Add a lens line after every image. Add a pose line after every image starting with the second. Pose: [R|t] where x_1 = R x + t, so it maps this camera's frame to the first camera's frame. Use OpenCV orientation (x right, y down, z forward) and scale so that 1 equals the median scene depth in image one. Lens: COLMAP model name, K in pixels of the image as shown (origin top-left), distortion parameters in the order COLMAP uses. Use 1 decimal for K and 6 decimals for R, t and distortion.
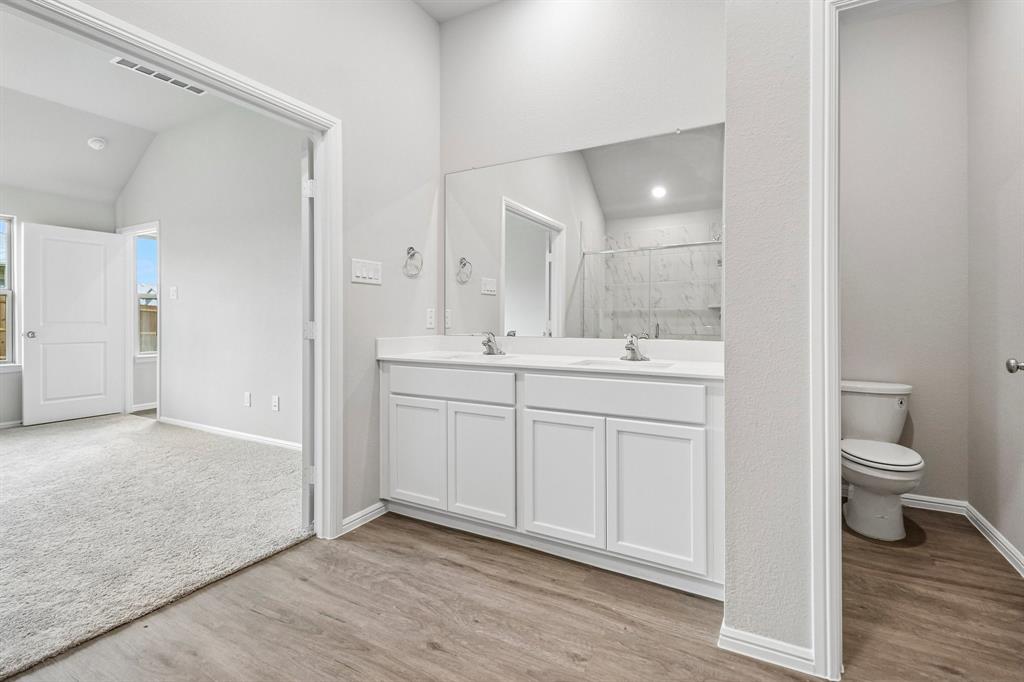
lens RADIAL K [[480.0, 0, 514.0], [0, 480.0, 317.5], [0, 0, 1]] dist [0.008461, -0.008350]
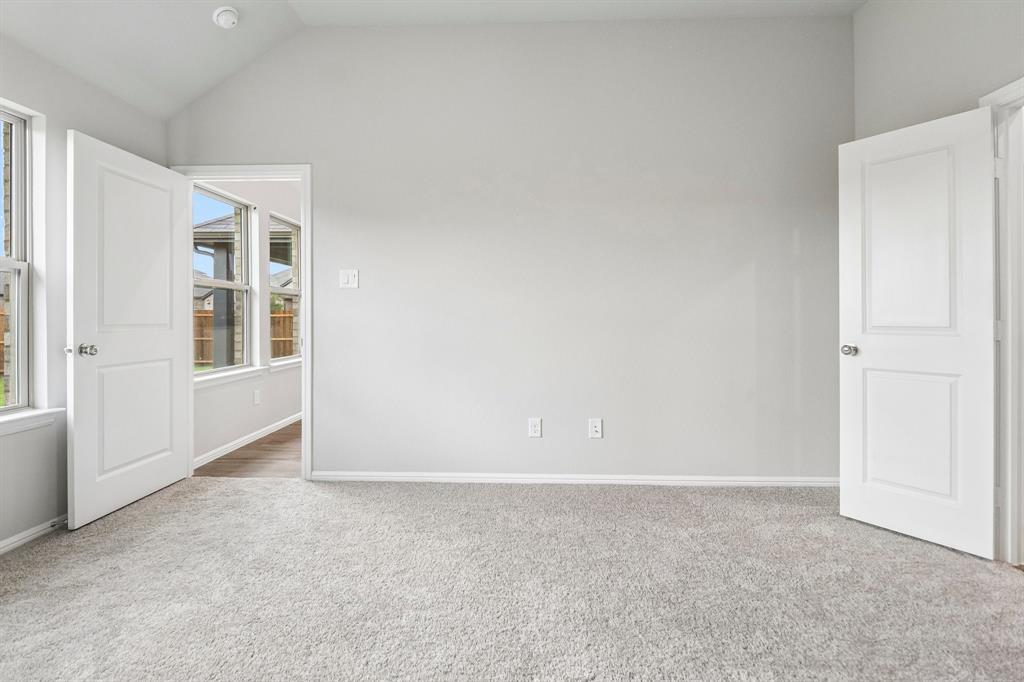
lens RADIAL K [[480.0, 0, 518.2], [0, 480.0, 317.3], [0, 0, 1]] dist [0.008461, -0.008350]
pose [[0.891694, -0.002089, 0.452634, -0.795929], [0.003233, 0.999993, -0.001753, 0.003025], [-0.452627, 0.003026, 0.891695, 0.314036]]
